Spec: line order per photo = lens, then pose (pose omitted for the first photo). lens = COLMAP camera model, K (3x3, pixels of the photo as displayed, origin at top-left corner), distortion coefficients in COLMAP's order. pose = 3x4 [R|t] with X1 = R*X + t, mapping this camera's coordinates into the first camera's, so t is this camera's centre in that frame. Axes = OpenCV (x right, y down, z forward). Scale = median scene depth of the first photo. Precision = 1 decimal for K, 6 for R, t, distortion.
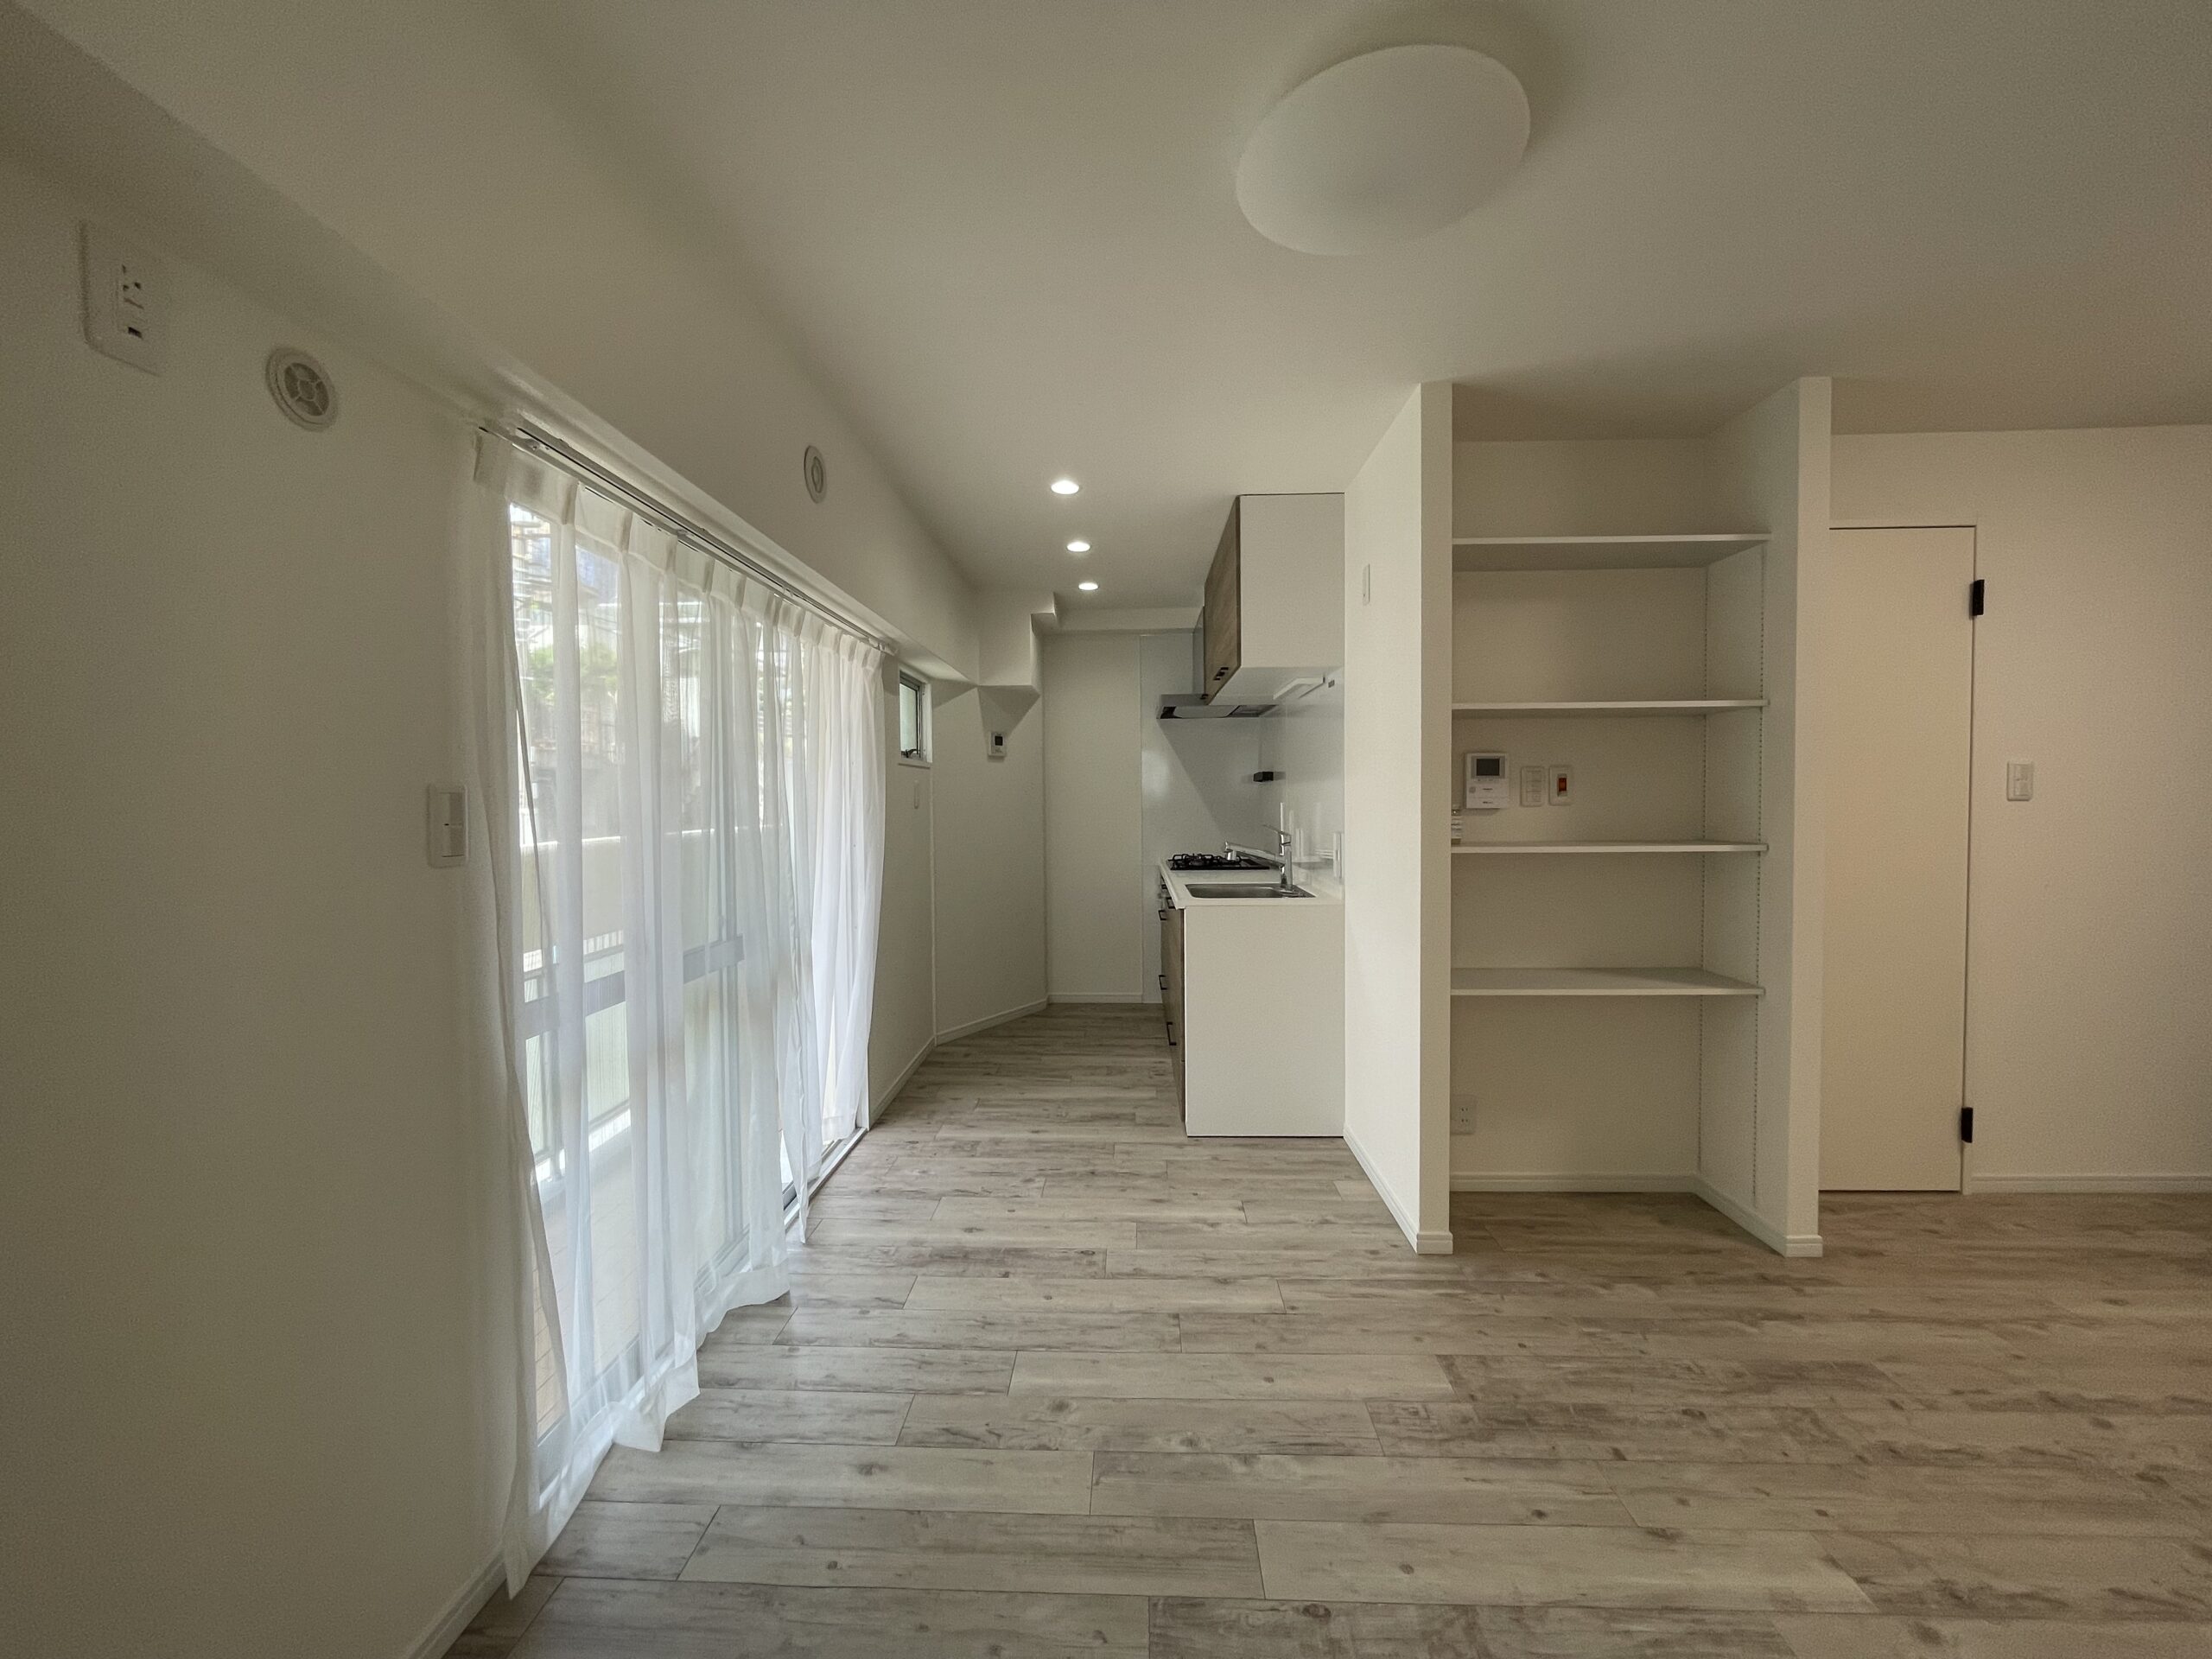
lens RADIAL K [[905.4, 0, 1105.1], [0, 905.4, 827.8], [0, 0, 1]] dist [0.000211, -0.000349]
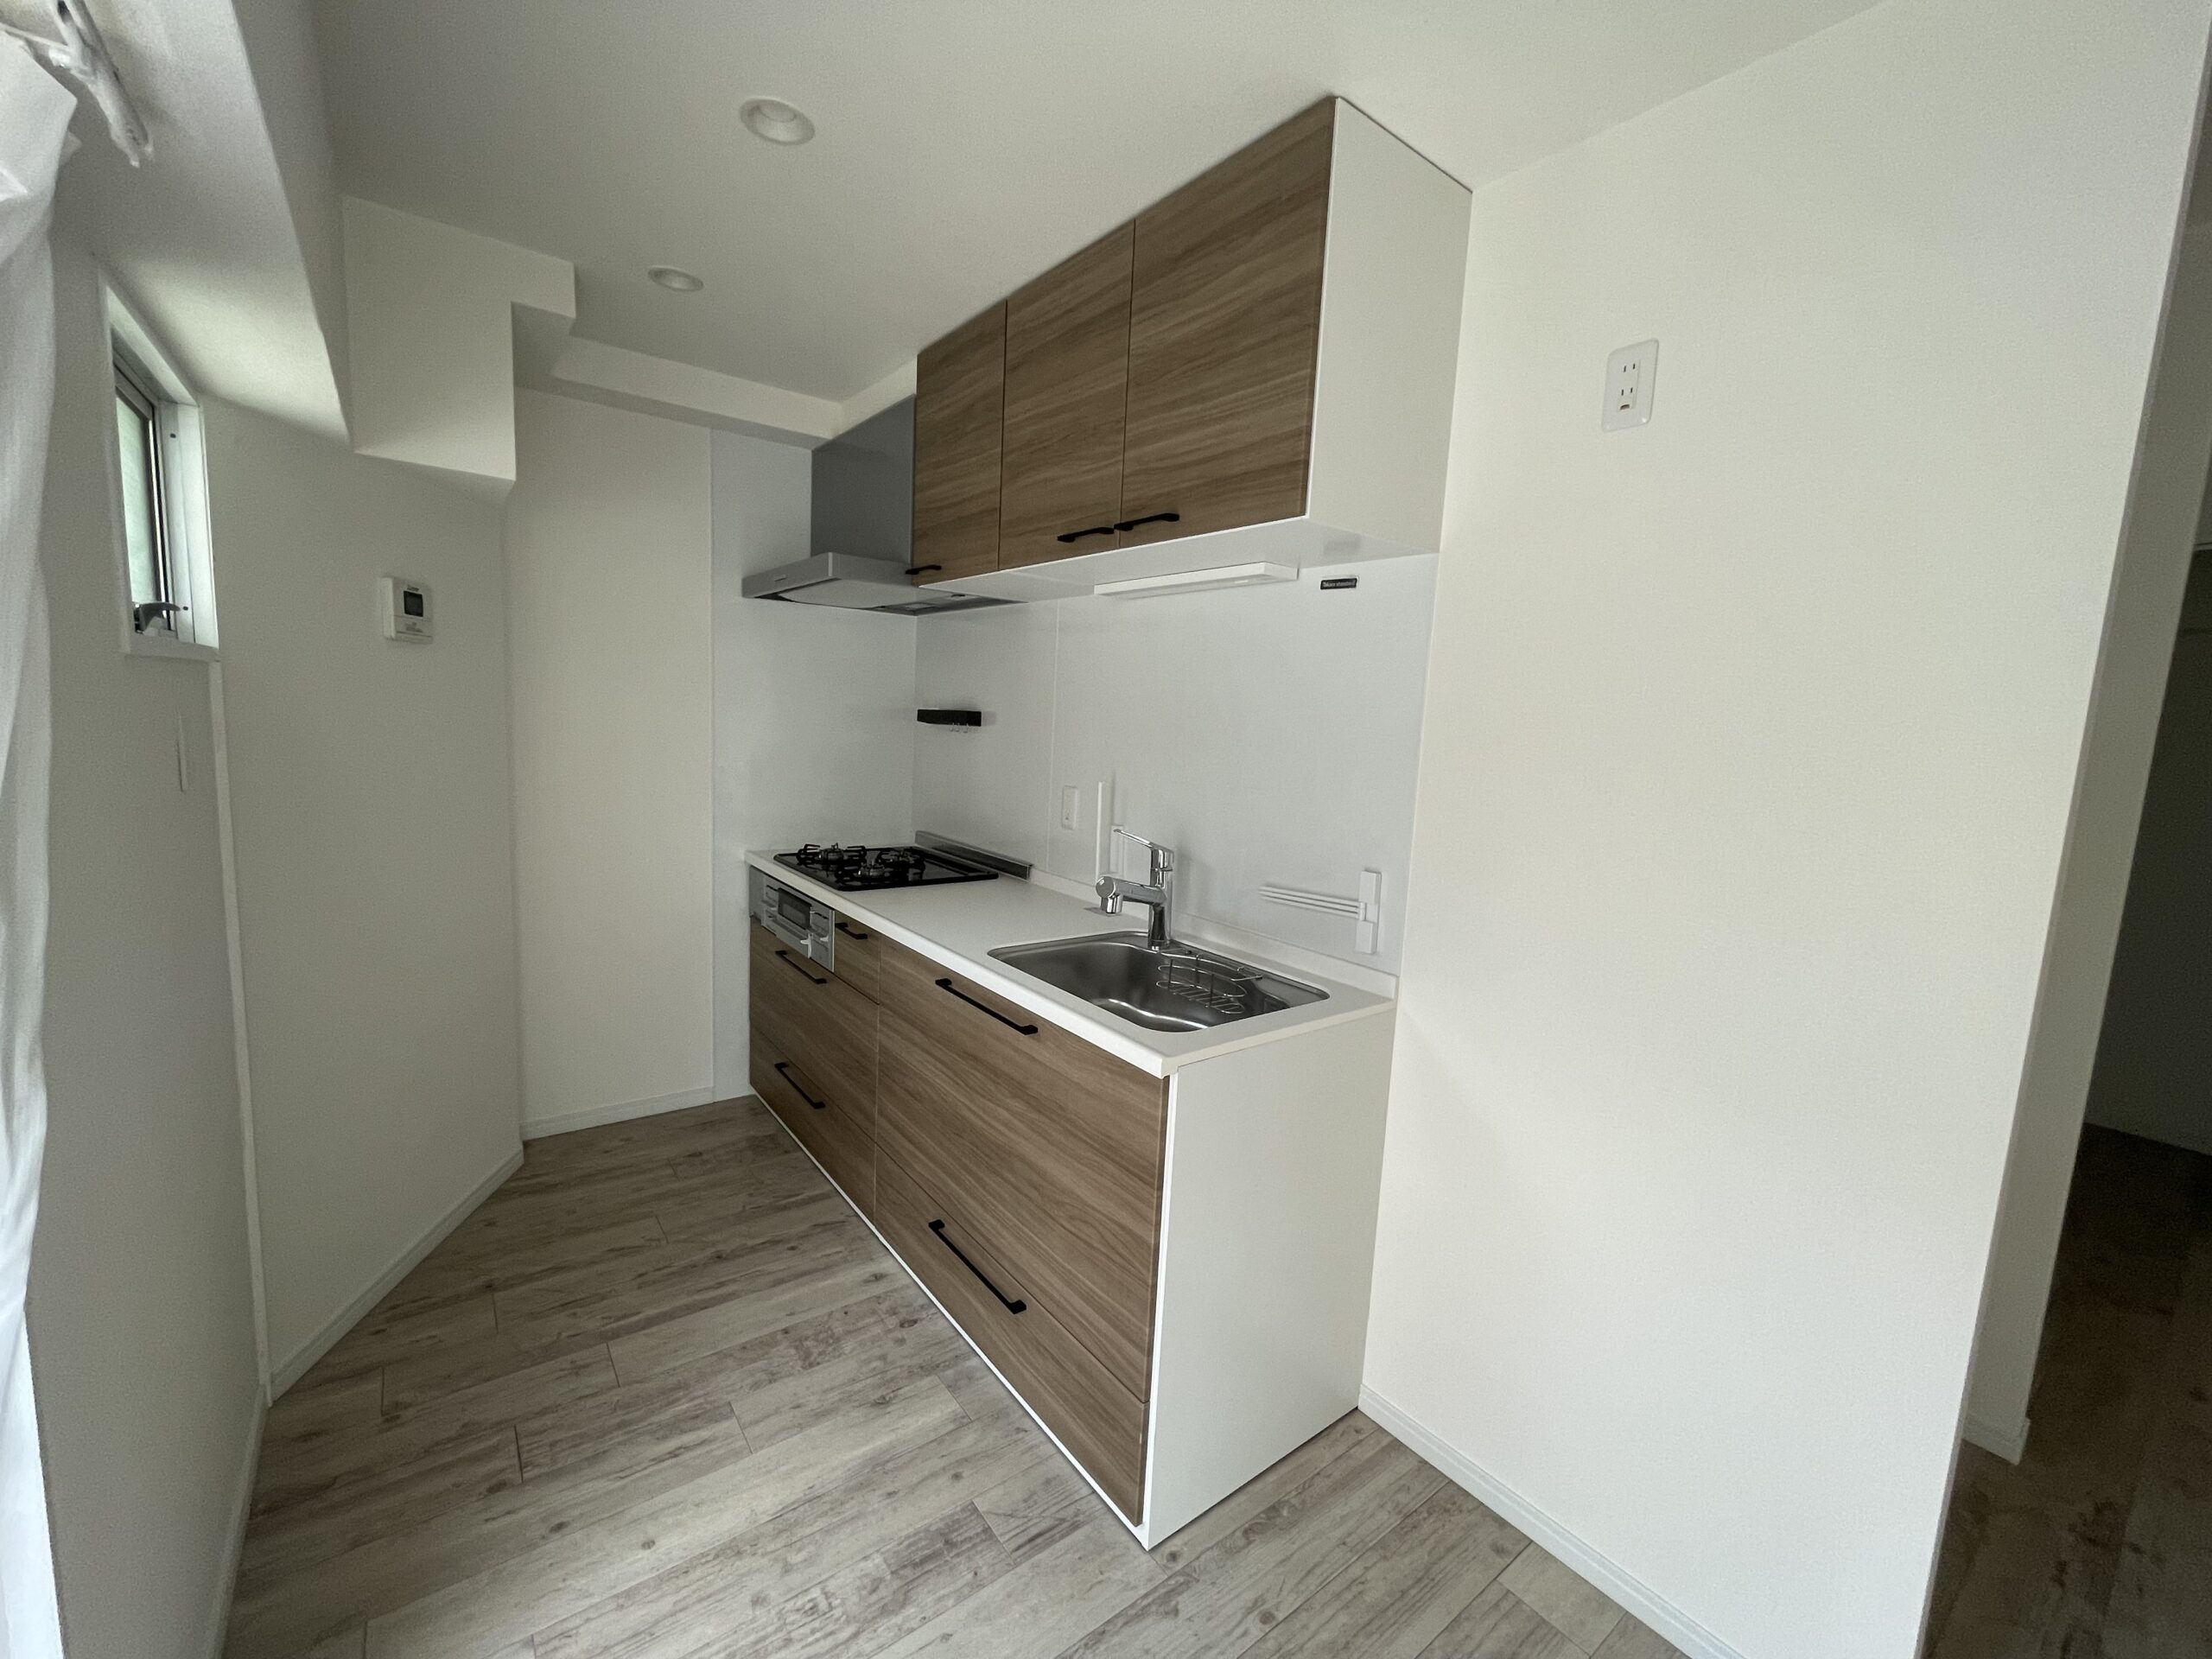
lens RADIAL K [[905.4, 0, 1097.5], [0, 905.4, 832.4], [0, 0, 1]] dist [0.000211, -0.000349]
pose [[0.775885, -0.035435, 0.629879, -0.153060], [-0.032261, 0.994887, 0.095708, -0.046680], [-0.630049, -0.094579, 0.770774, 0.530486]]
